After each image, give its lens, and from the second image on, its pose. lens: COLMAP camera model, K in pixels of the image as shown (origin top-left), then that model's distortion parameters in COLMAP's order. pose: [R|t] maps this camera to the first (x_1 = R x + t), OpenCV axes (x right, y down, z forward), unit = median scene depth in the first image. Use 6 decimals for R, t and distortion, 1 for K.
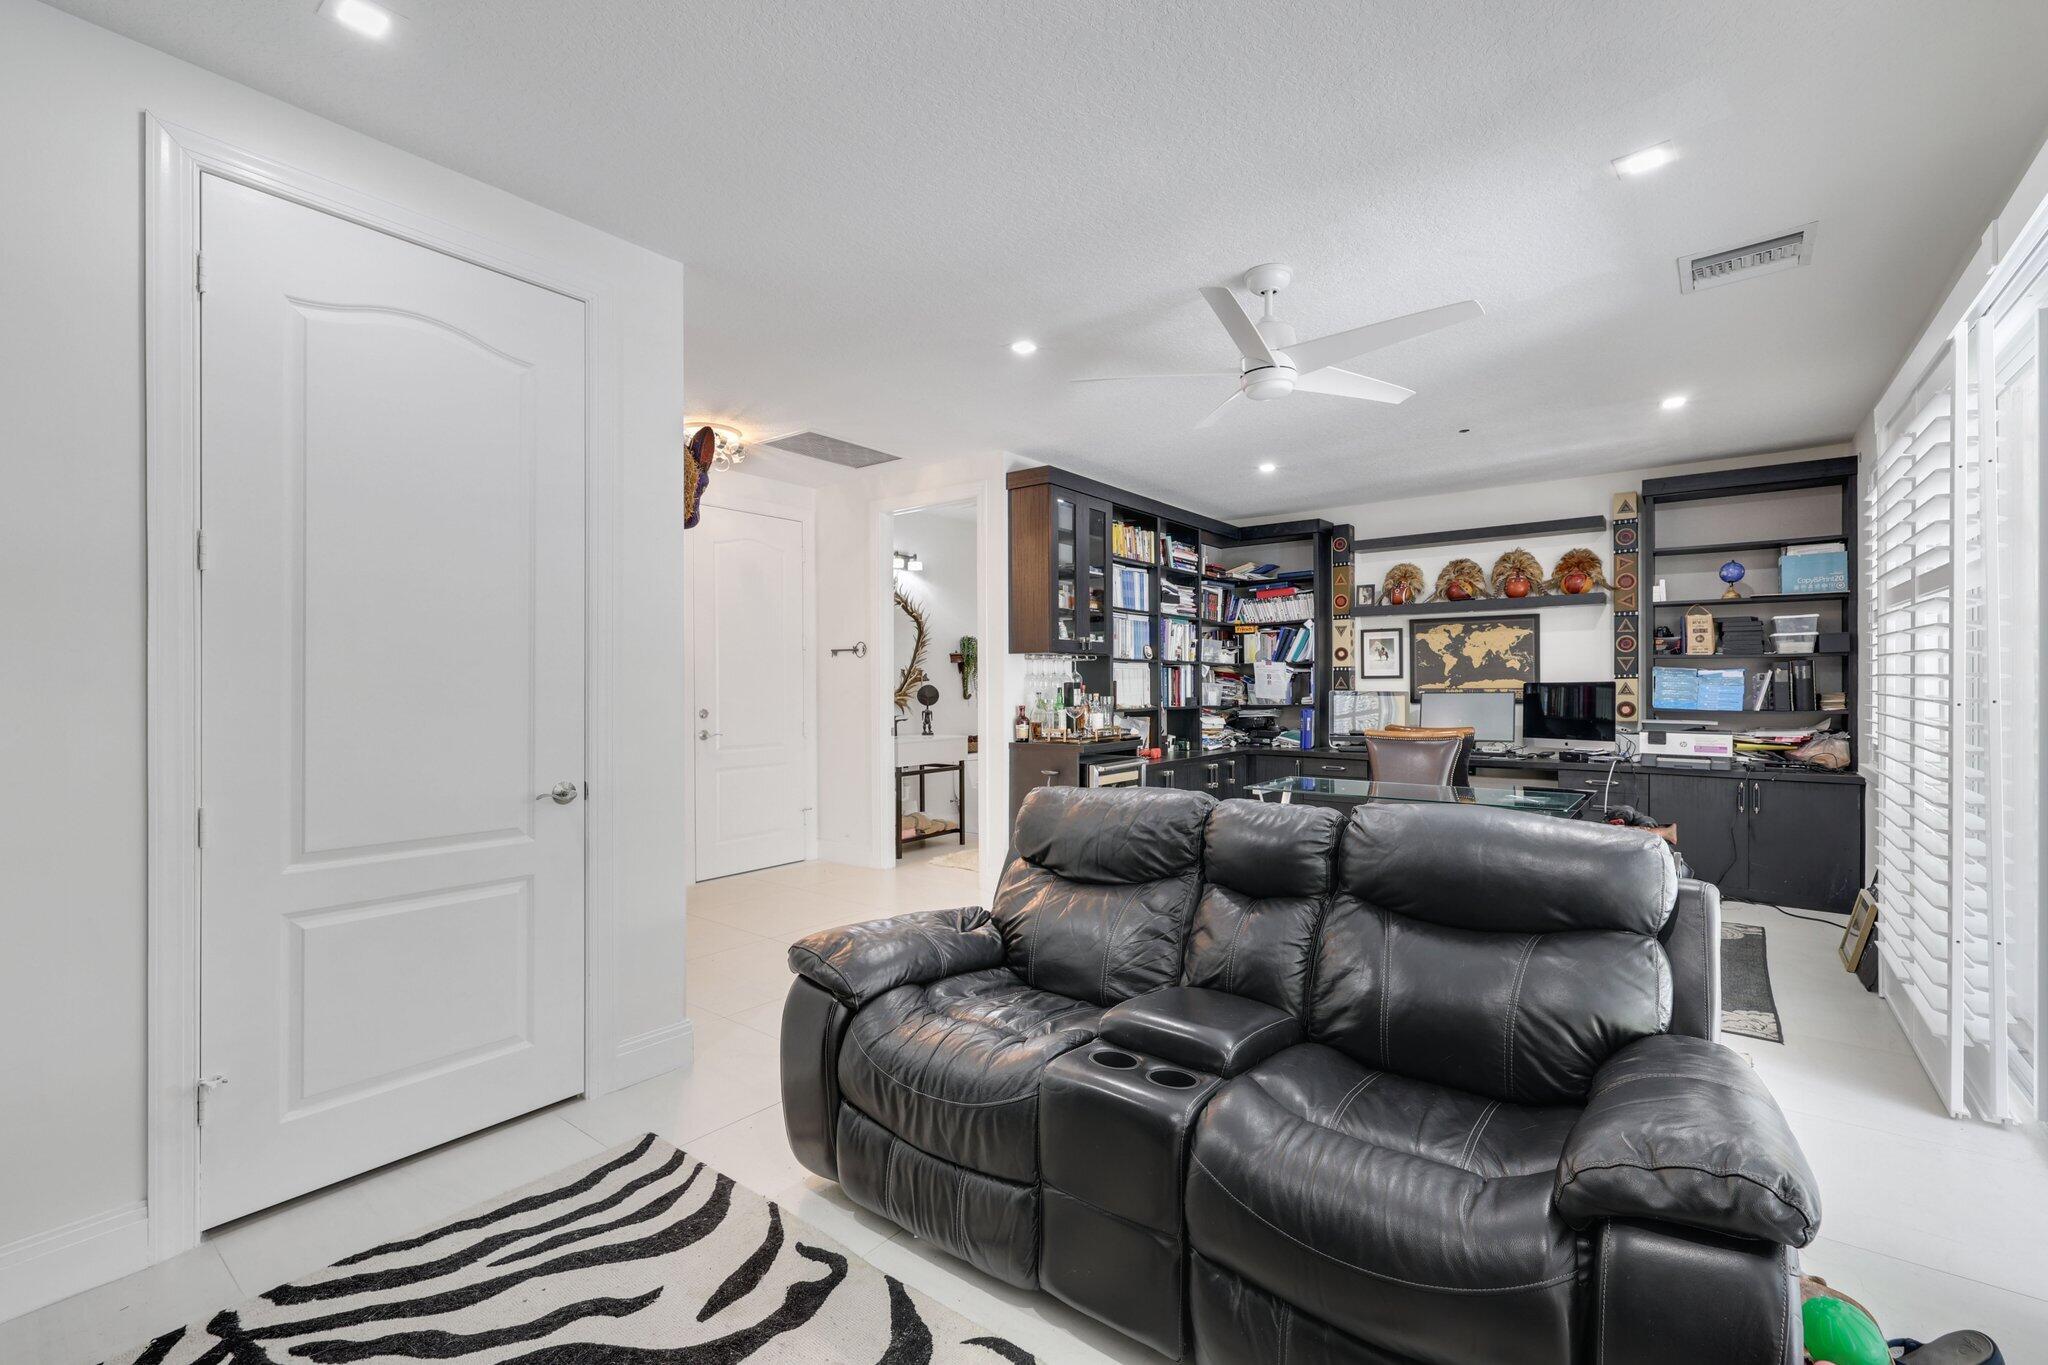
lens RADIAL K [[889.0, 0, 1008.0], [0, 889.0, 683.2], [0, 0, 1]] dist [-0.001513, 0.000271]
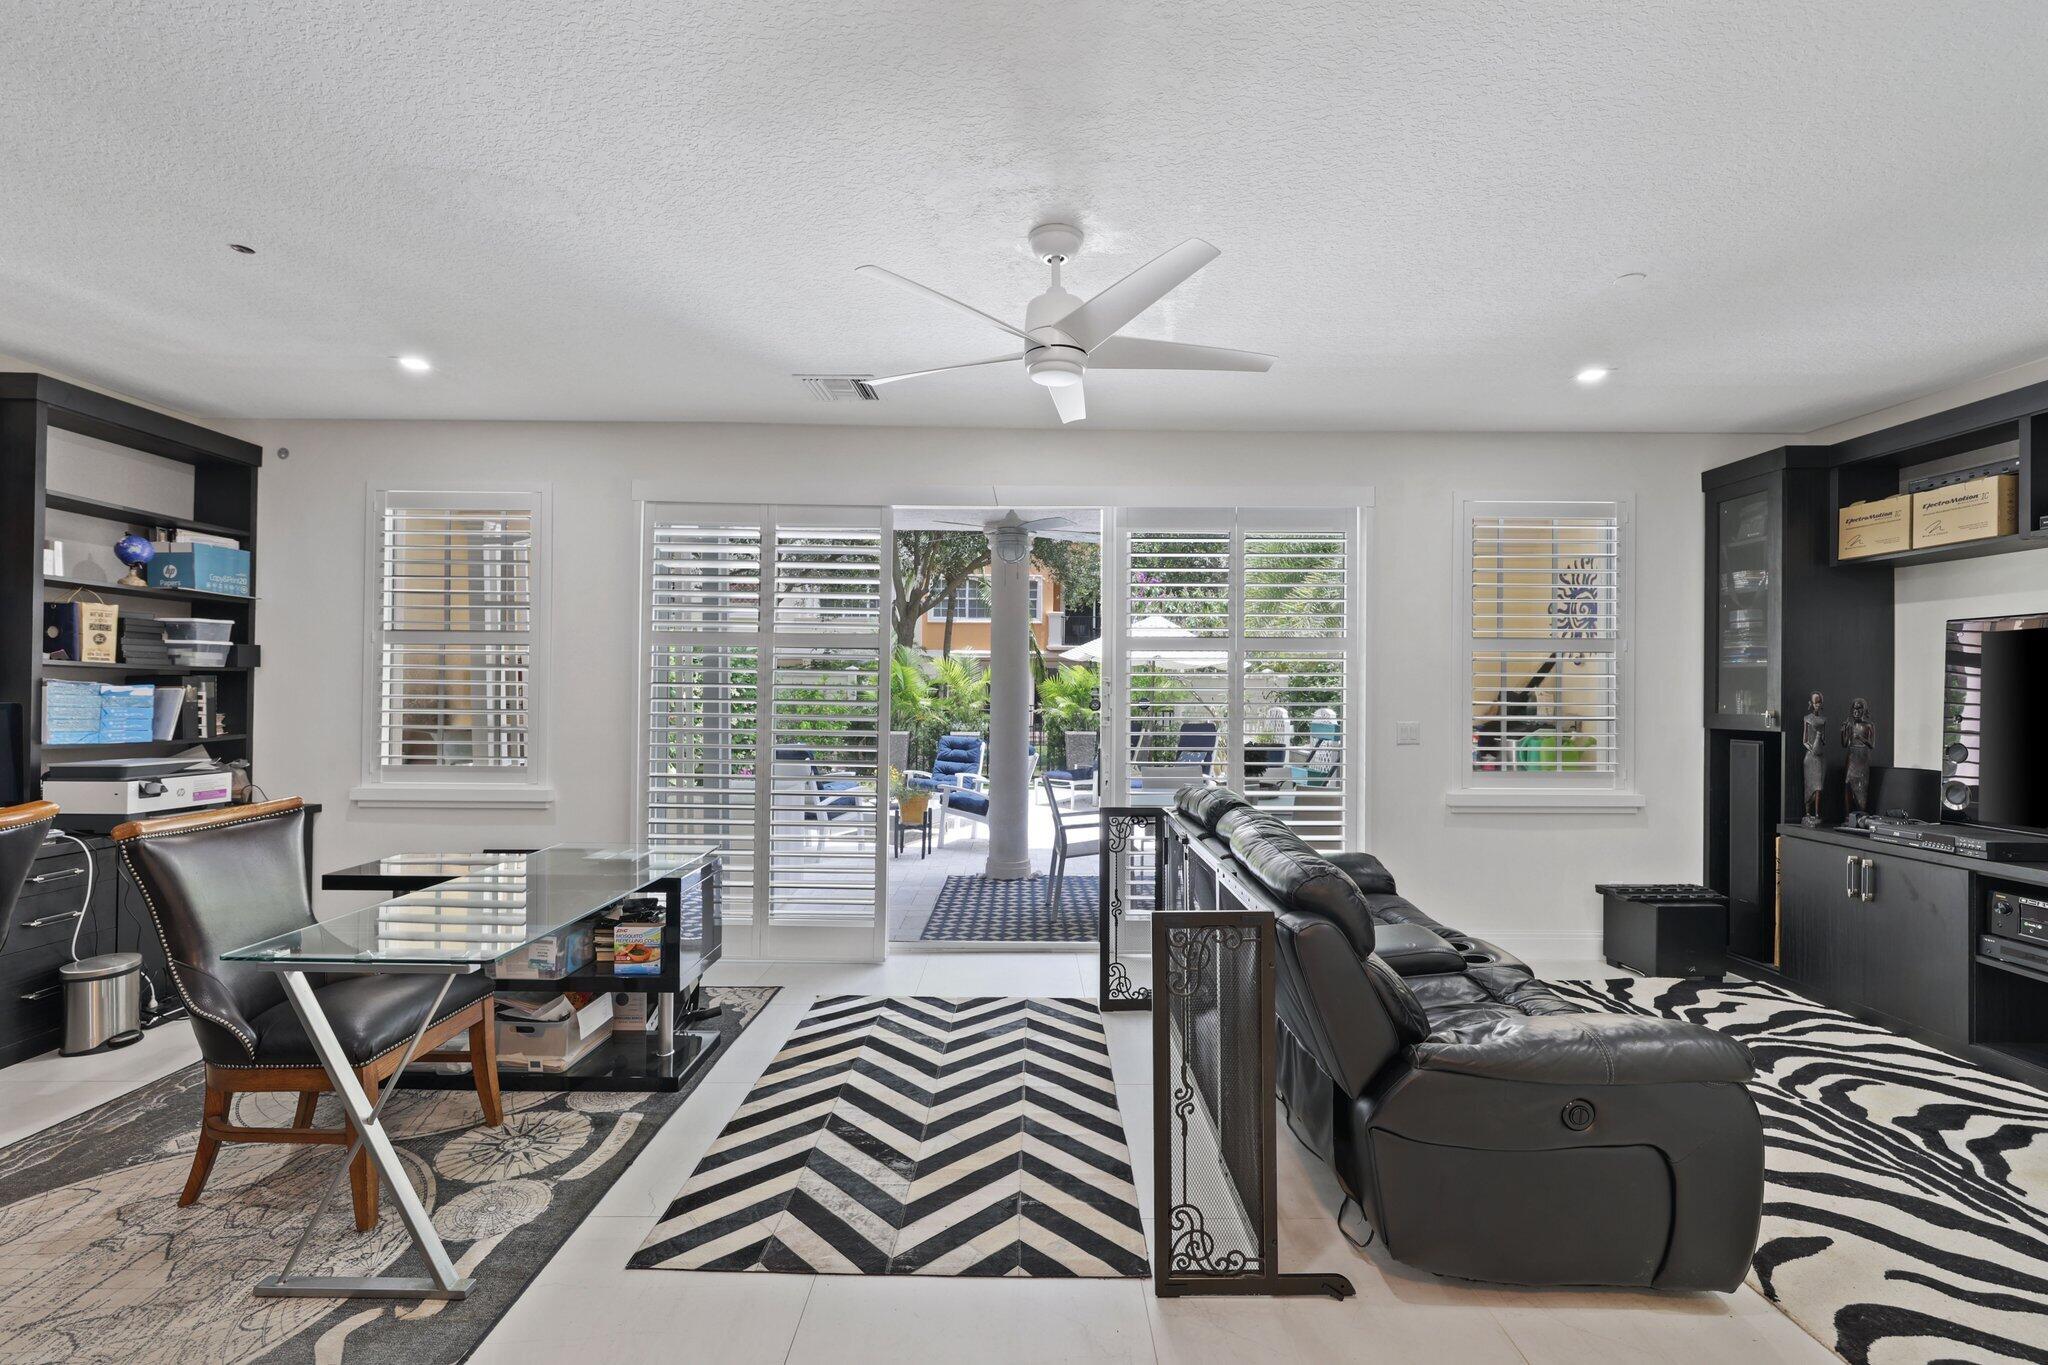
lens RADIAL K [[889.0, 0, 1028.7], [0, 889.0, 691.0], [0, 0, 1]] dist [-0.001513, 0.000271]
pose [[-0.646294, -0.001208, 0.763087, -0.164230], [-0.008091, 0.999953, -0.005269, -0.010786], [-0.763045, -0.009580, -0.646274, 0.754171]]
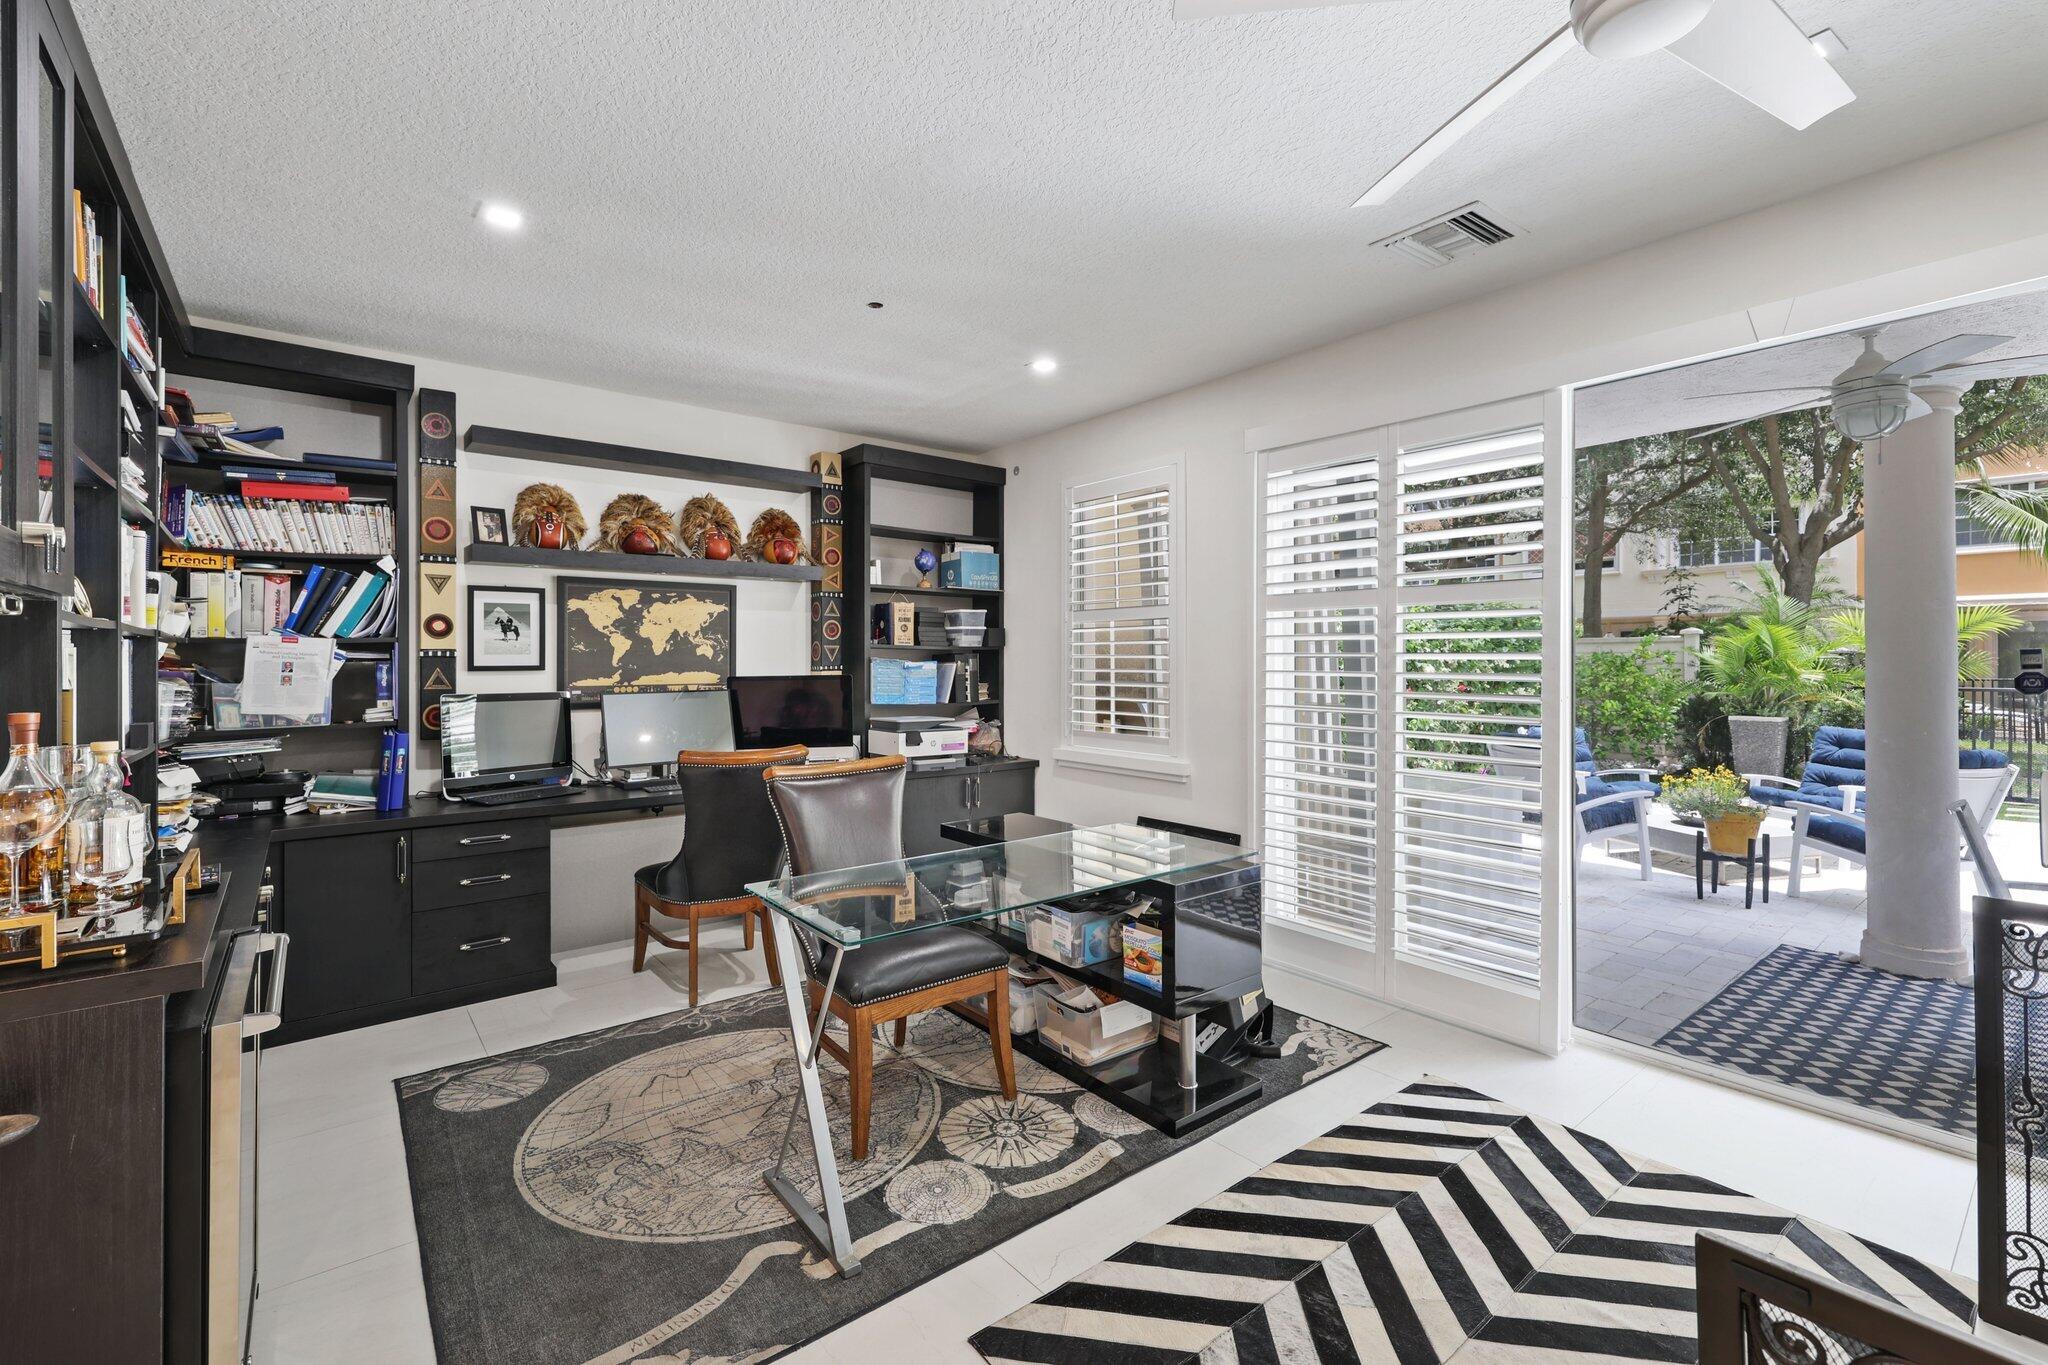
lens RADIAL K [[889.0, 0, 999.2], [0, 889.0, 662.4], [0, 0, 1]] dist [-0.001513, 0.000271]
pose [[0.207884, 0.001519, 0.978152, -0.094217], [-0.001091, 0.999999, -0.001321, -0.011089], [-0.978153, -0.000793, 0.207886, 0.595852]]
